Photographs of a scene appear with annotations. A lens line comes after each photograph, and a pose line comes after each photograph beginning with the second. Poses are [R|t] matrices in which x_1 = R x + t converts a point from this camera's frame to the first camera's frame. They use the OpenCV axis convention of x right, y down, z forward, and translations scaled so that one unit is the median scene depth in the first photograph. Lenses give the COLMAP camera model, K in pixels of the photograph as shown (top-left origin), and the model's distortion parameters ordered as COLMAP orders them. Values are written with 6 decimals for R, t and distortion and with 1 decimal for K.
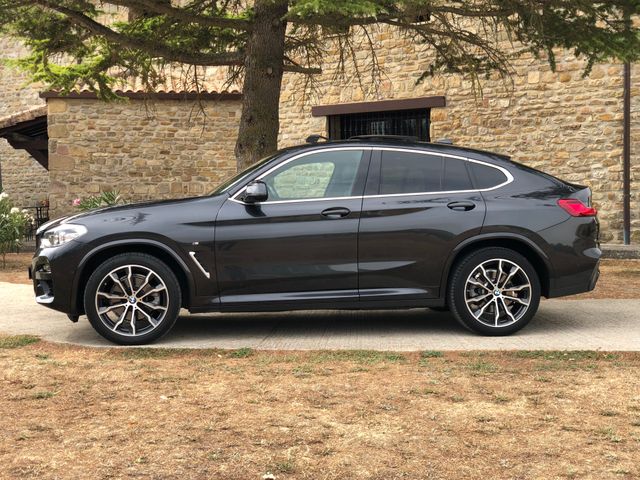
lens RADIAL K [[966.2, 0, 319.2], [0, 966.2, 244.1], [0, 0, 1]] dist [0.025161, 0.000000]
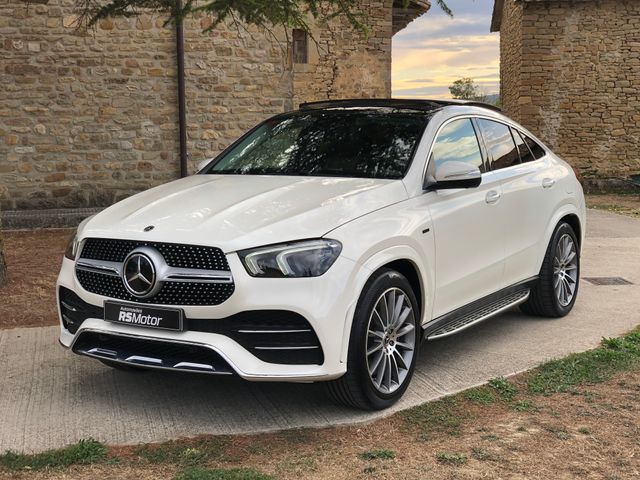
lens RADIAL K [[966.2, 0, 317.1], [0, 966.2, 248.3], [0, 0, 1]] dist [0.025161, 0.000000]
pose [[0.617581, -0.093763, 0.780898, -0.349193], [0.038733, 0.995290, 0.088873, -0.035299], [-0.785553, -0.024640, 0.618304, 0.271771]]
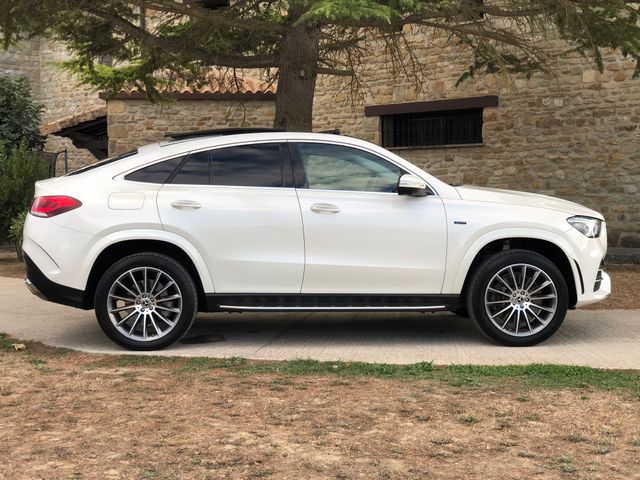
lens RADIAL K [[966.2, 0, 319.2], [0, 966.2, 238.6], [0, 0, 1]] dist [0.025161, 0.000000]
pose [[0.995861, 0.009133, -0.090435, 0.042377], [-0.009230, 0.999957, -0.000653, -0.006231], [0.090425, 0.001485, 0.995902, 0.008361]]
